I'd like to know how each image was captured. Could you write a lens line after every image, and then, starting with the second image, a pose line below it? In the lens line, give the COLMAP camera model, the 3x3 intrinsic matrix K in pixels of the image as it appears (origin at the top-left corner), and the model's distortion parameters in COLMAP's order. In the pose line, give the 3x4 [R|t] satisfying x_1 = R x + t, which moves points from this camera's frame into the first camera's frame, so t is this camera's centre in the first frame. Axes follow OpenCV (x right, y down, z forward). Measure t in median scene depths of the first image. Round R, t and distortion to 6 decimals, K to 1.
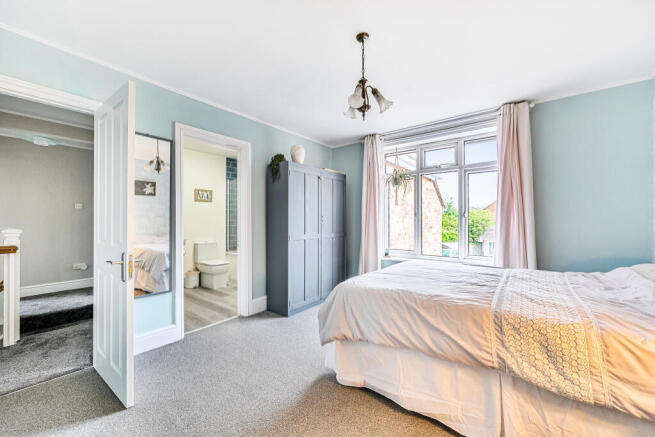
lens RADIAL K [[260.3, 0, 329.8], [0, 260.3, 217.5], [0, 0, 1]] dist [-0.002628, -0.000201]
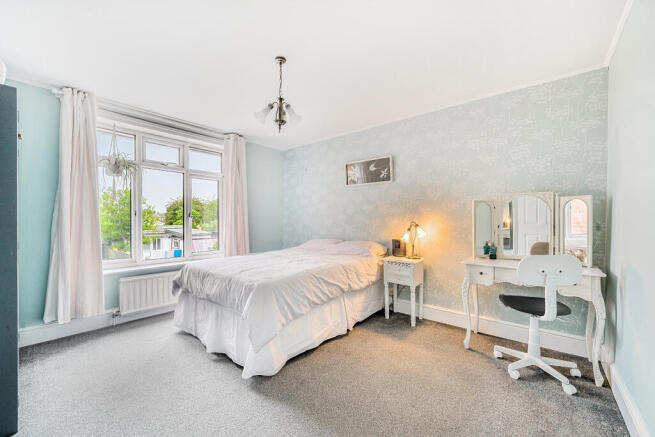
lens RADIAL K [[260.3, 0, 330.3], [0, 260.3, 220.9], [0, 0, 1]] dist [-0.002628, -0.000201]
pose [[0.033345, 0.002868, 0.999440, -0.605495], [-0.006838, 0.999973, -0.002642, 0.010444], [-0.999420, -0.006746, 0.033364, 0.445306]]
